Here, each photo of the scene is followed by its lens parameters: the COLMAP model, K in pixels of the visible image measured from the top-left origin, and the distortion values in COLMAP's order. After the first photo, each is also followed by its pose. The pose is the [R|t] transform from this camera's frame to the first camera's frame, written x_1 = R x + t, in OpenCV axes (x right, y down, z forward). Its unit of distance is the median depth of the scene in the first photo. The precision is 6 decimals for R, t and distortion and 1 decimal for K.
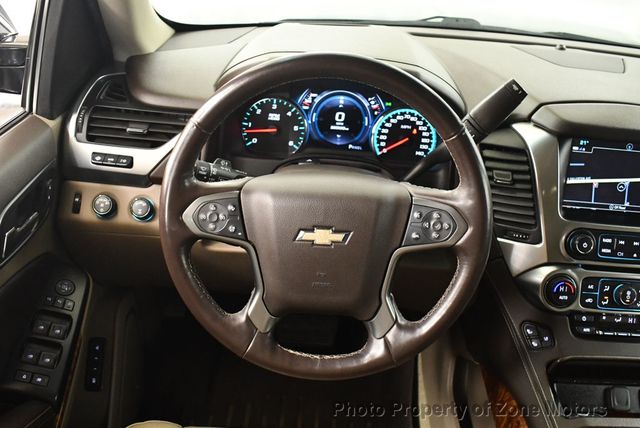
lens RADIAL K [[641.2, 0, 319.5], [0, 641.2, 210.6], [0, 0, 1]] dist [-0.102622, 0.000000]
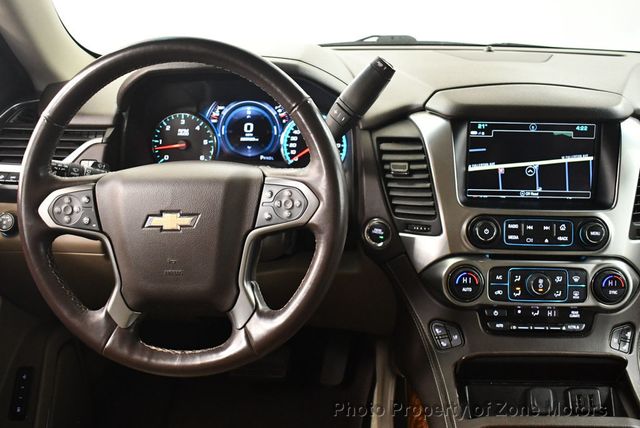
lens RADIAL K [[641.2, 0, 315.1], [0, 641.2, 211.1], [0, 0, 1]] dist [-0.102622, 0.000000]
pose [[0.996175, -0.056581, -0.066585, 0.220696], [0.048993, 0.992663, -0.110544, 0.109483], [0.072351, 0.106859, 0.991638, 0.045562]]
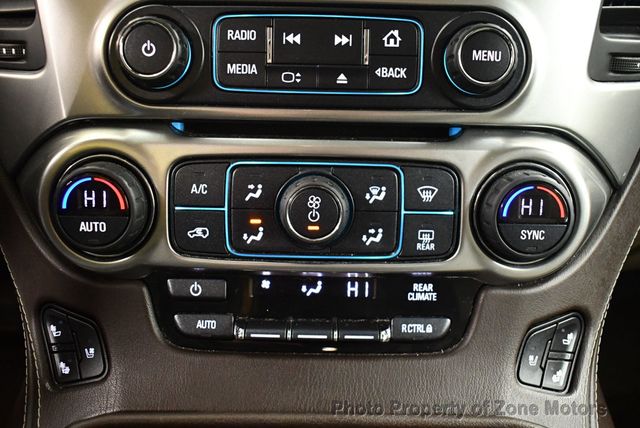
lens RADIAL K [[641.2, 0, 320.3], [0, 641.2, 215.6], [0, 0, 1]] dist [-0.102622, 0.000000]
pose [[0.998394, -0.056459, -0.004683, 0.471385], [0.056652, 0.994424, 0.088942, 0.104820], [-0.000365, -0.089064, 0.996026, 0.653158]]
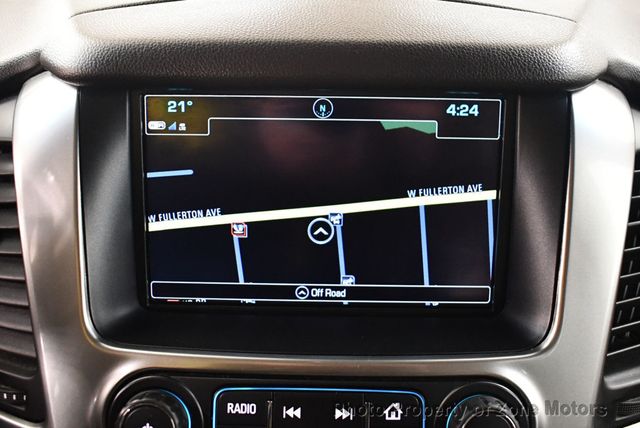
lens RADIAL K [[641.2, 0, 317.9], [0, 641.2, 213.9], [0, 0, 1]] dist [-0.102622, 0.000000]
pose [[0.998121, -0.060580, -0.009242, 0.481572], [0.059218, 0.992290, -0.108875, -0.009818], [0.015766, 0.108124, 0.994012, 0.654269]]
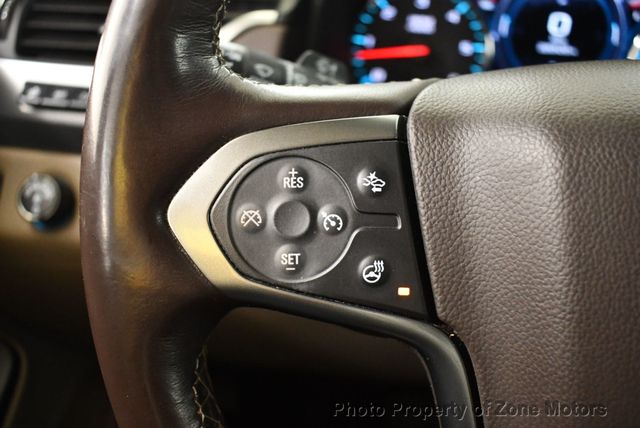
lens RADIAL K [[641.2, 0, 326.3], [0, 641.2, 214.0], [0, 0, 1]] dist [-0.102622, 0.000000]
pose [[0.994206, 0.012862, -0.106720, -0.101162], [-0.016331, 0.999364, -0.031696, 0.012317], [0.106244, 0.033256, 0.993784, 0.601400]]
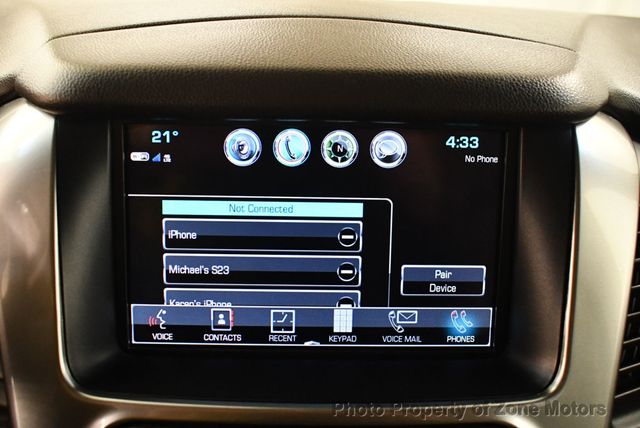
lens RADIAL K [[641.2, 0, 320.2], [0, 641.2, 214.0], [0, 0, 1]] dist [-0.102622, 0.000000]
pose [[0.997577, -0.060095, 0.035056, 0.472879], [0.064546, 0.987474, -0.143977, -0.018487], [-0.025964, 0.145891, 0.988960, 0.671701]]
